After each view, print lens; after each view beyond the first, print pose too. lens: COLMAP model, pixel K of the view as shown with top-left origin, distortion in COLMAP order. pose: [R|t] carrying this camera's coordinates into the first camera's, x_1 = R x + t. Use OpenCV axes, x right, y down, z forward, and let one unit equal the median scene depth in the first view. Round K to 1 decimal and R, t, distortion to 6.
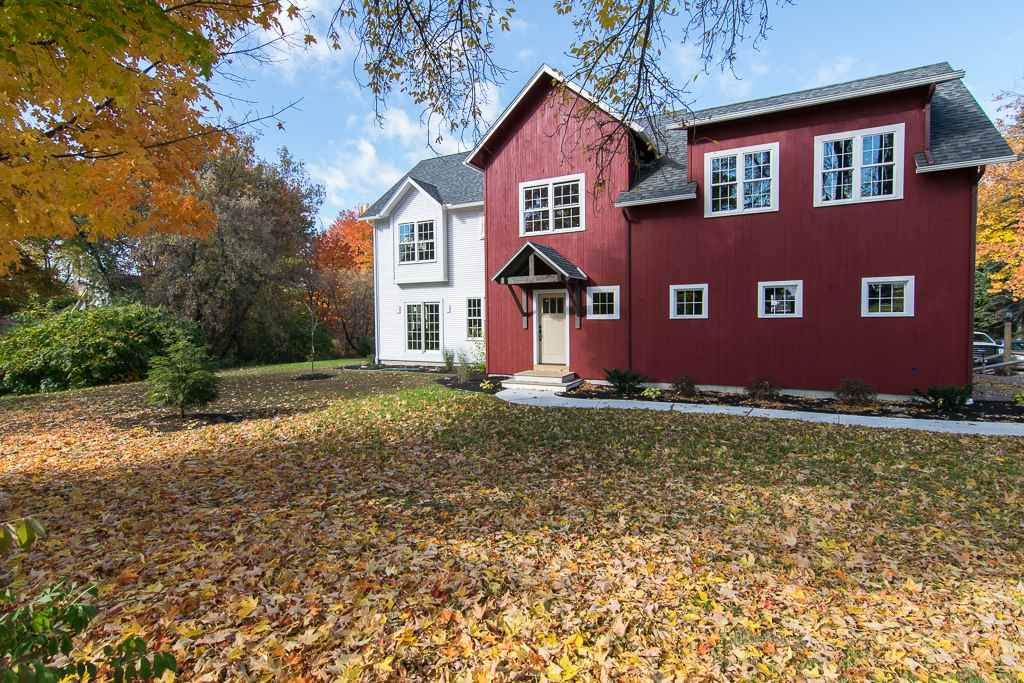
lens RADIAL K [[503.8, 0, 508.5], [0, 503.8, 338.3], [0, 0, 1]] dist [-0.003711, 0.003821]
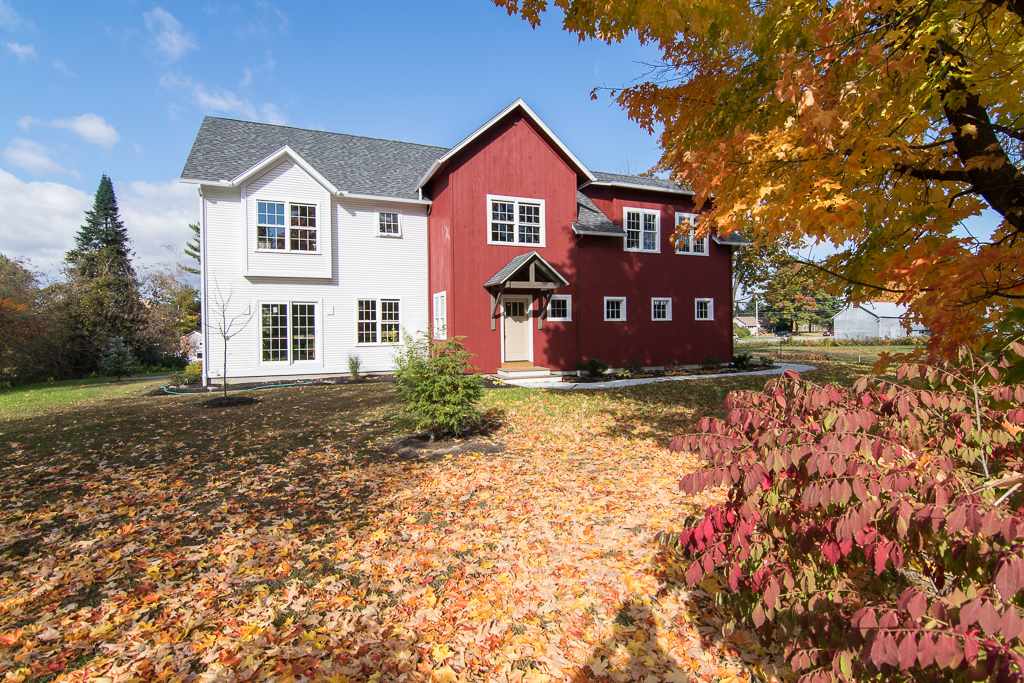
lens RADIAL K [[503.8, 0, 513.3], [0, 503.8, 332.0], [0, 0, 1]] dist [-0.003711, 0.003821]
pose [[0.626502, -0.008826, 0.779370, -0.824064], [0.034852, 0.999253, -0.016699, 0.004779], [-0.778640, 0.037625, 0.626342, 0.311488]]
